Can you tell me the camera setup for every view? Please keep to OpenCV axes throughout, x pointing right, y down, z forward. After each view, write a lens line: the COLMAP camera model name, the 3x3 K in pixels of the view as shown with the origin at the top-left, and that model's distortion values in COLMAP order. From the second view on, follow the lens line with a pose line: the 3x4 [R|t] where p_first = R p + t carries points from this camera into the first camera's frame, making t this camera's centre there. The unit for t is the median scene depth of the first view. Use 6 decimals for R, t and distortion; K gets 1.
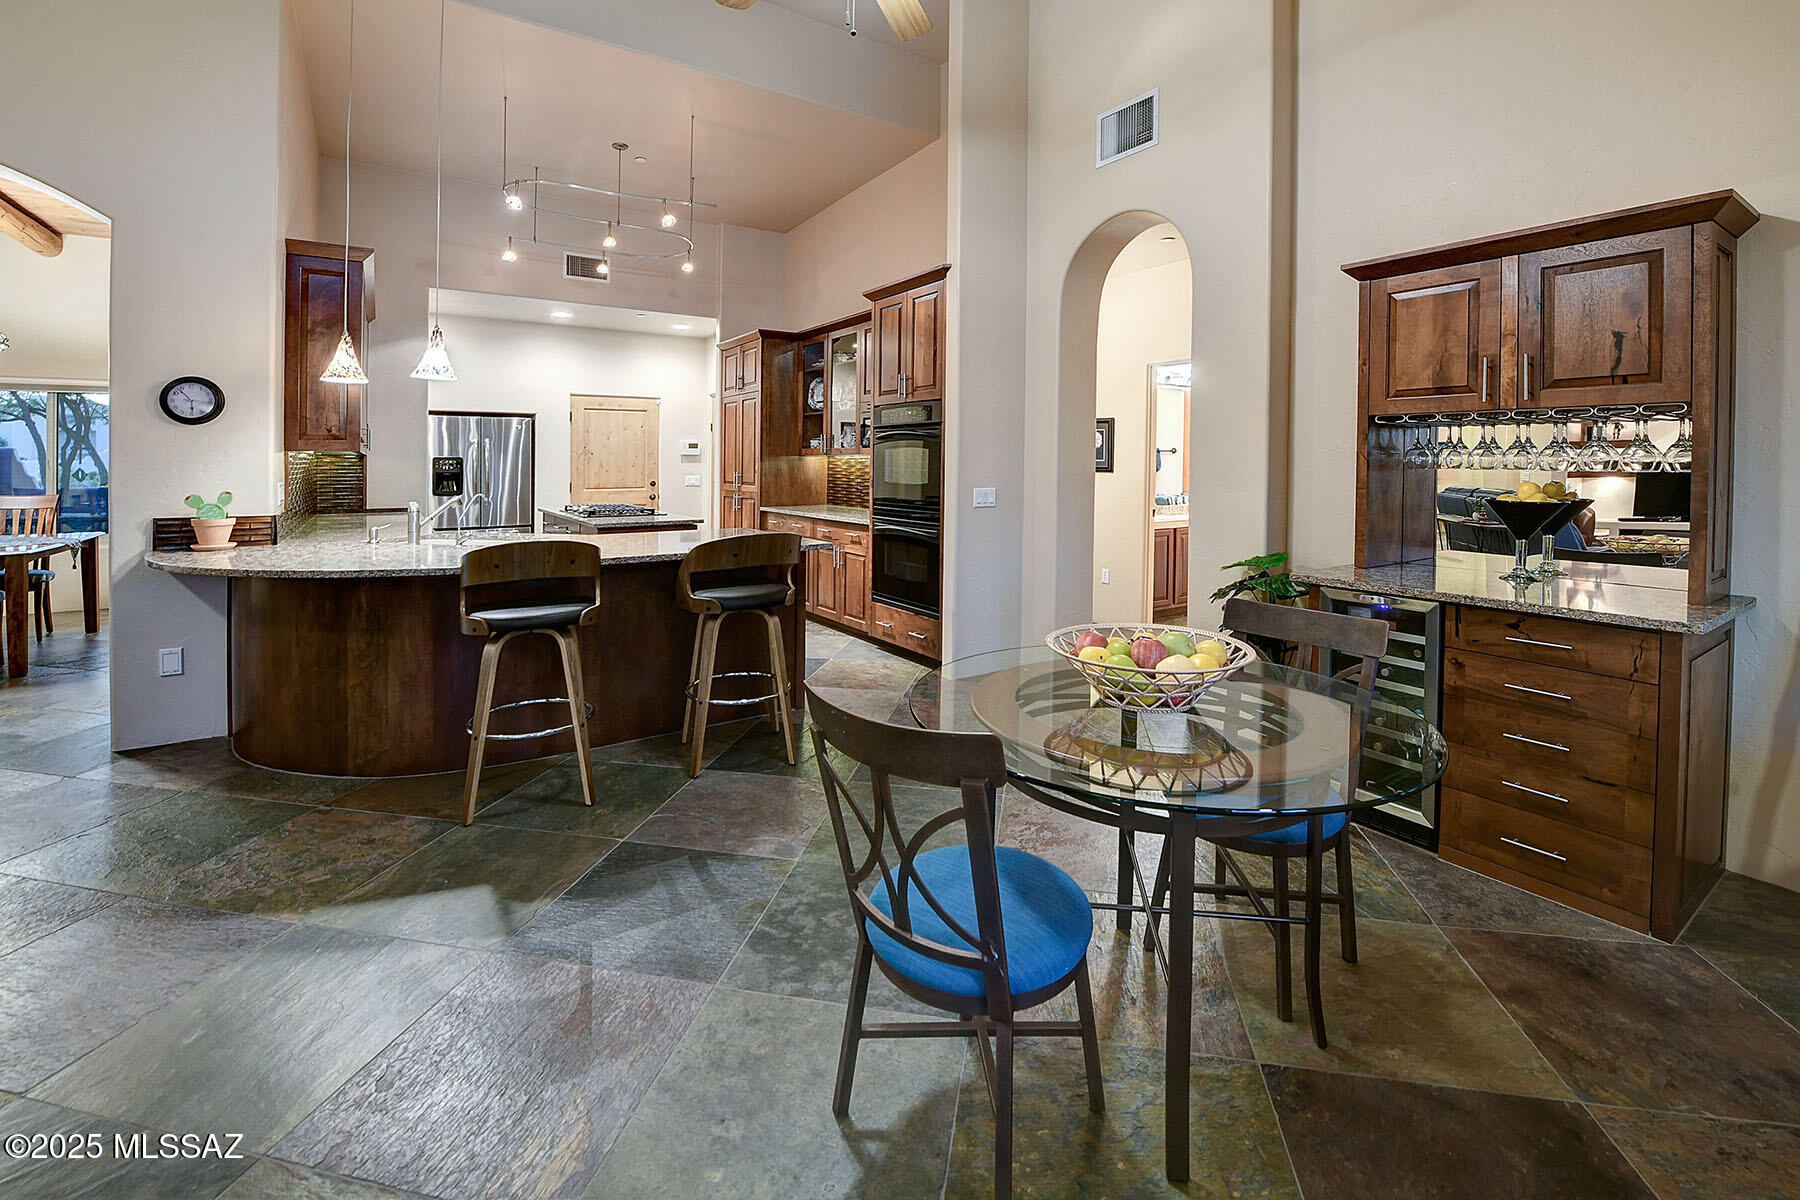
lens RADIAL K [[750.6, 0, 891.9], [0, 750.6, 469.6], [0, 0, 1]] dist [-0.014655, -0.001232]
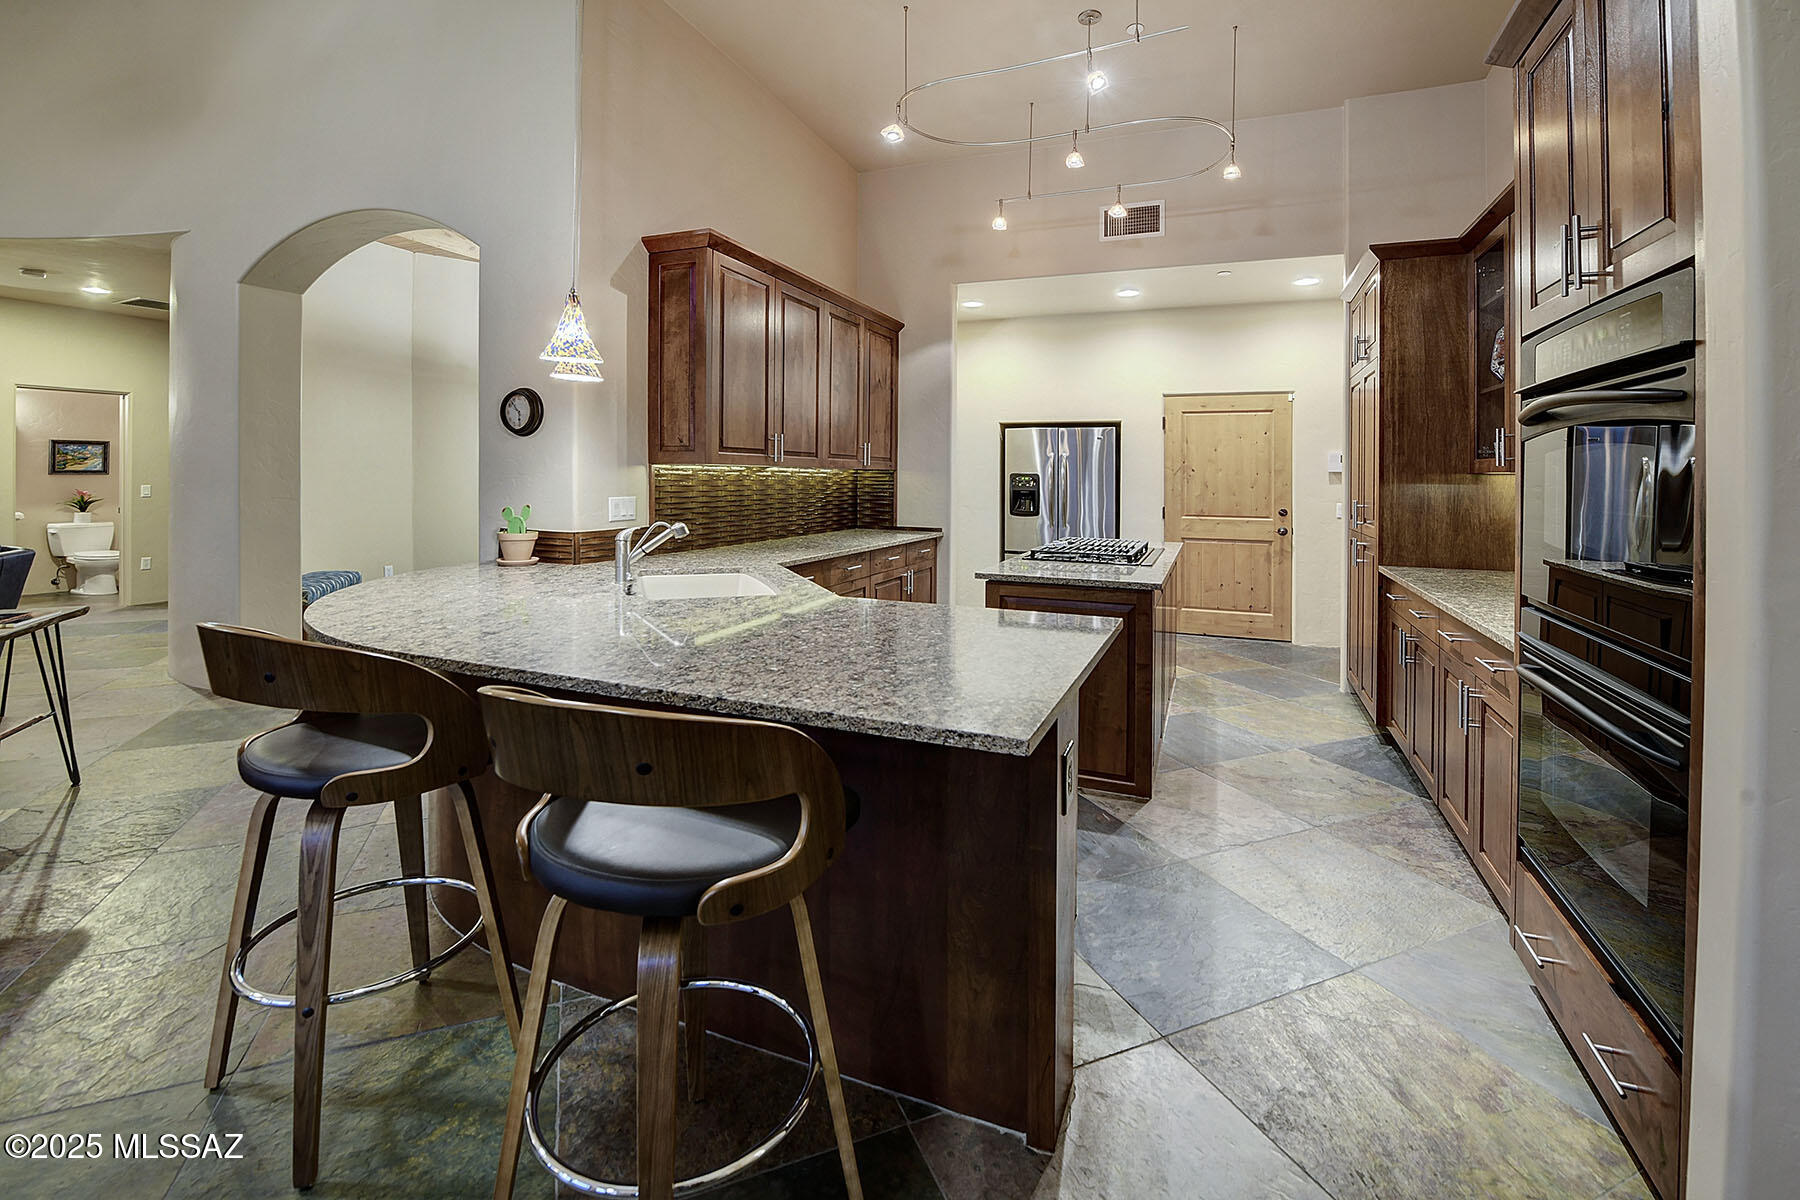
lens RADIAL K [[750.6, 0, 891.9], [0, 750.6, 469.6], [0, 0, 1]] dist [-0.014655, -0.001232]
pose [[0.559356, -0.001128, -0.828927, 0.071704], [-0.020862, 0.999663, -0.015438, -0.004304], [0.828665, 0.025928, 0.559144, 0.352798]]
